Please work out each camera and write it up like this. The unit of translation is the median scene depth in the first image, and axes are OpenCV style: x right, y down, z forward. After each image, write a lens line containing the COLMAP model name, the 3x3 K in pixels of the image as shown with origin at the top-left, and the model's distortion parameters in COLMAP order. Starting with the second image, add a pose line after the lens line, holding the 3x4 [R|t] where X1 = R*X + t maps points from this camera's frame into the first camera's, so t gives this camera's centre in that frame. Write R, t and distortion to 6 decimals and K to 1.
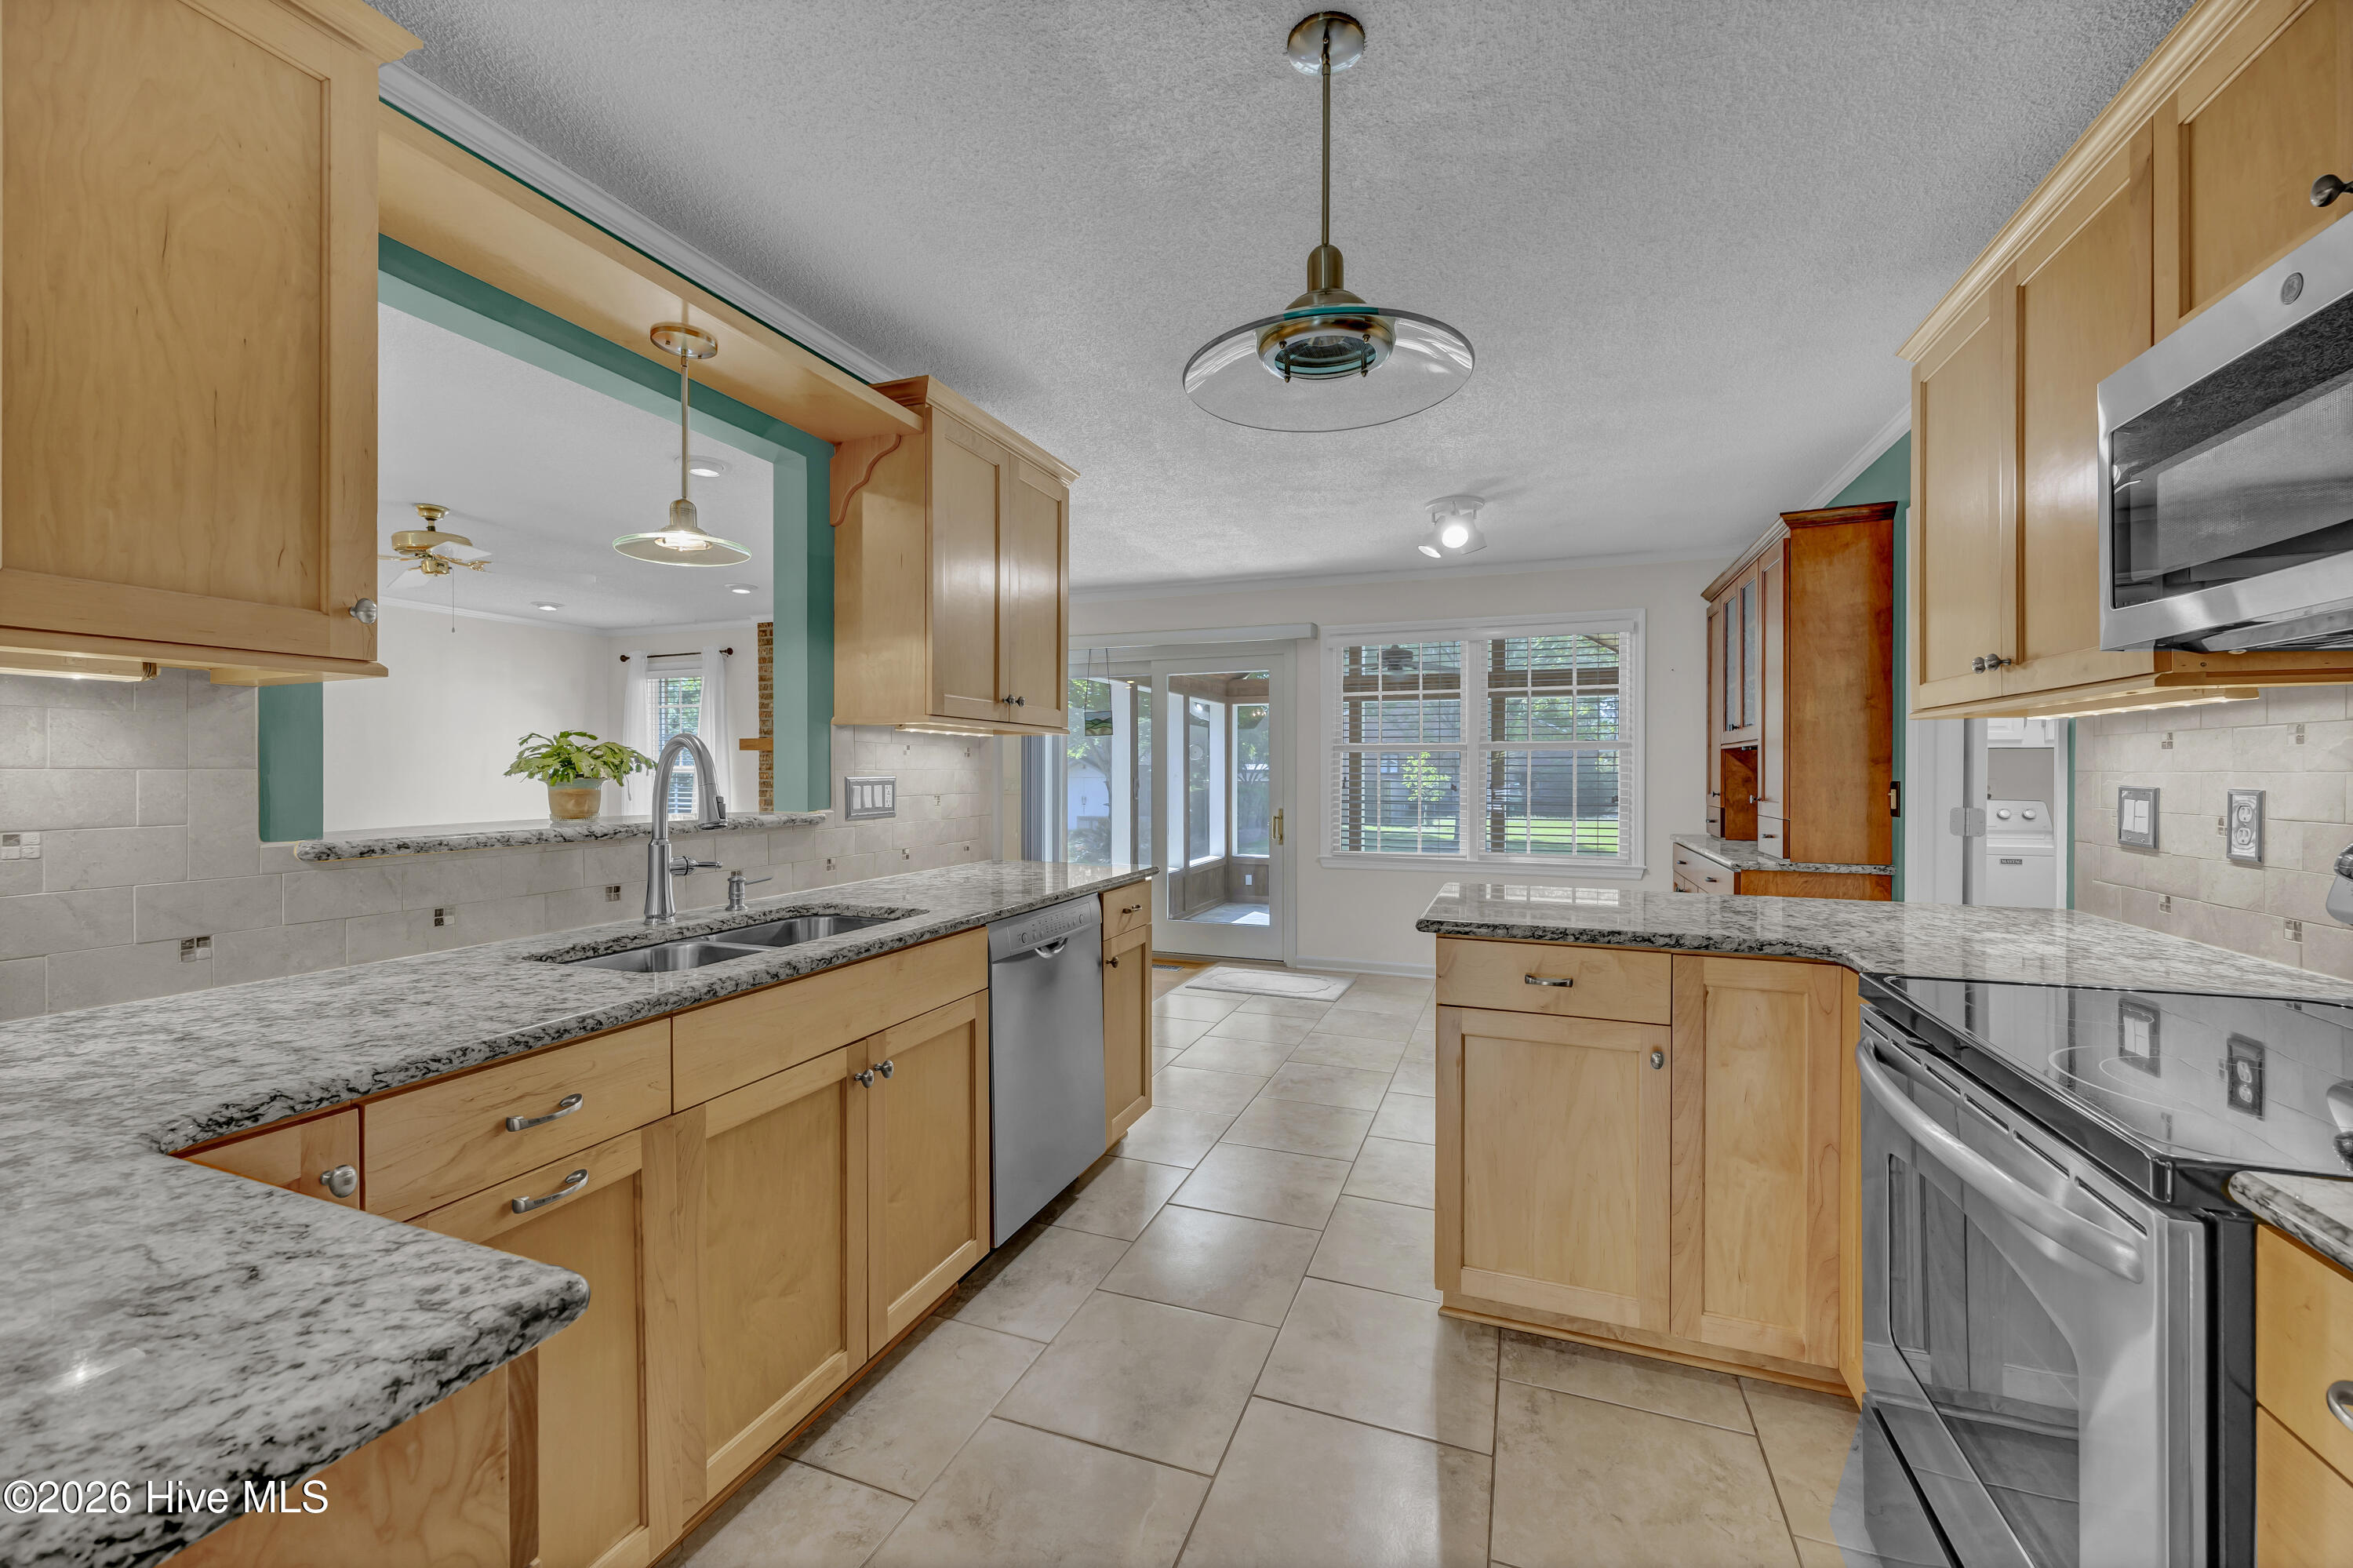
lens RADIAL K [[913.8, 0, 1174.0], [0, 913.8, 770.9], [0, 0, 1]] dist [-0.000372, -0.000015]
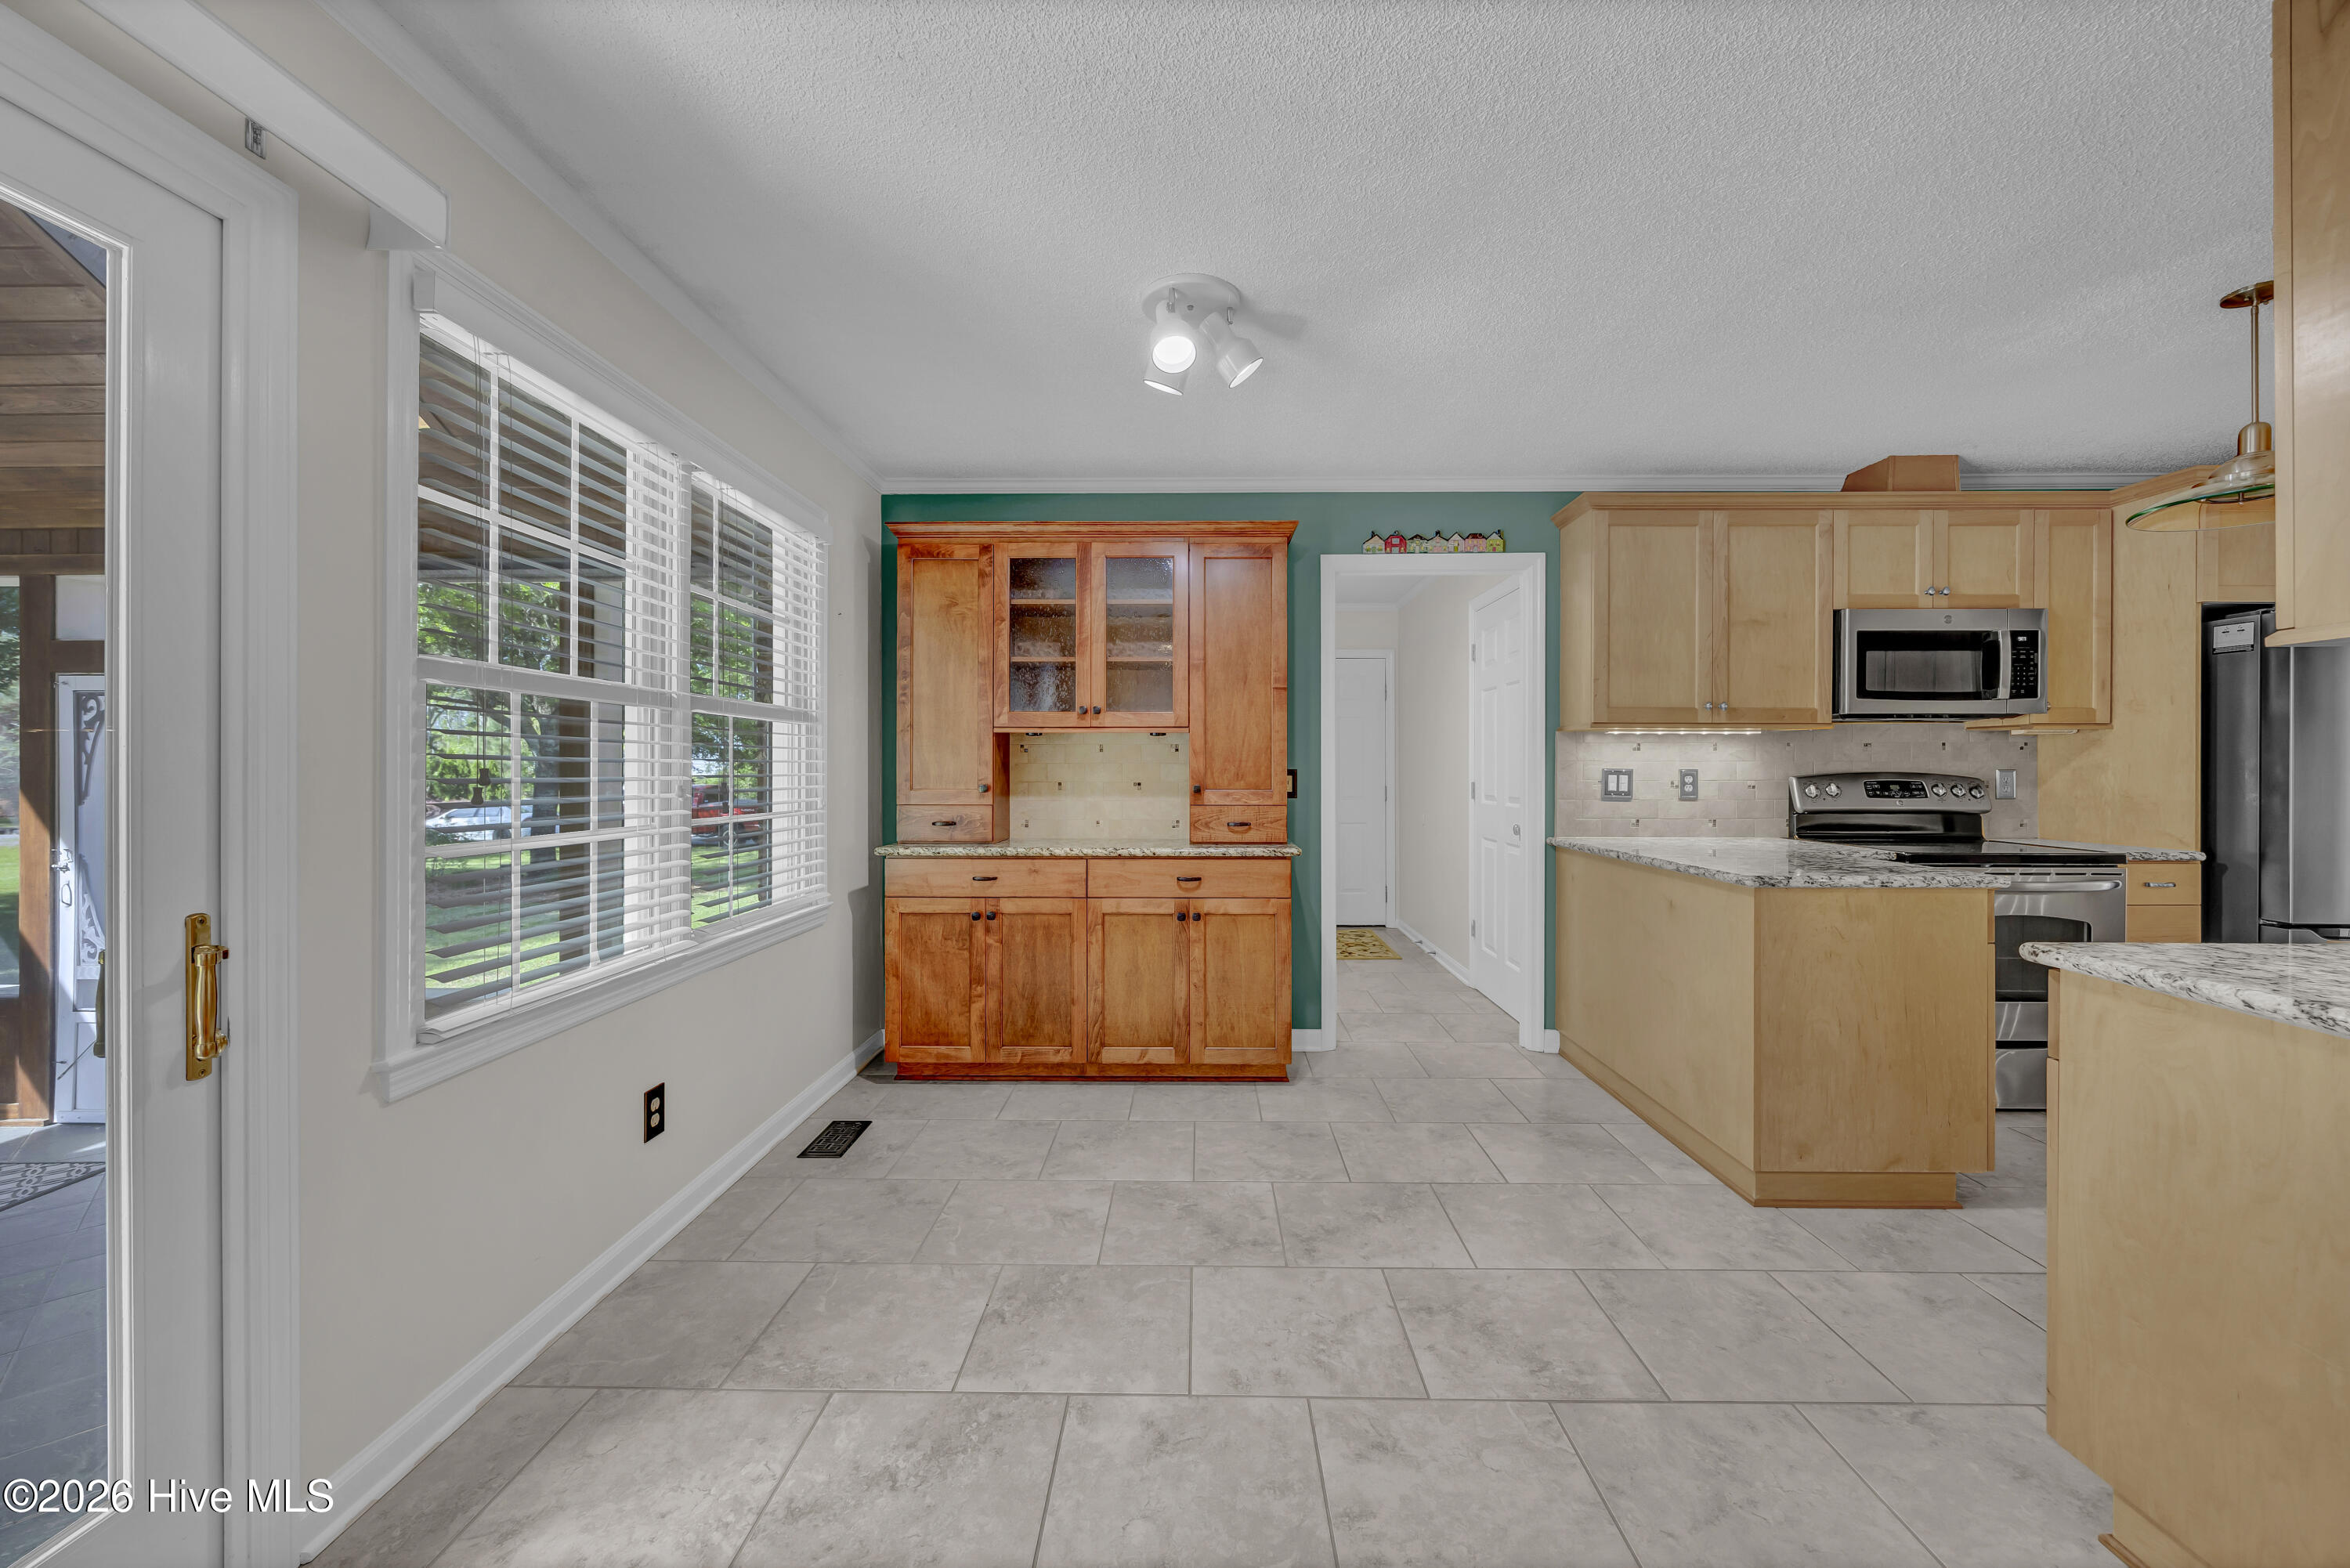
lens RADIAL K [[896.0, 0, 1173.4], [0, 896.0, 771.9], [0, 0, 1]] dist [-0.000983, -0.000153]
pose [[-0.341242, -0.001169, 0.939975, -0.217690], [0.000738, 0.999999, 0.001512, 0.009474], [-0.939975, 0.001210, -0.341241, 1.129127]]
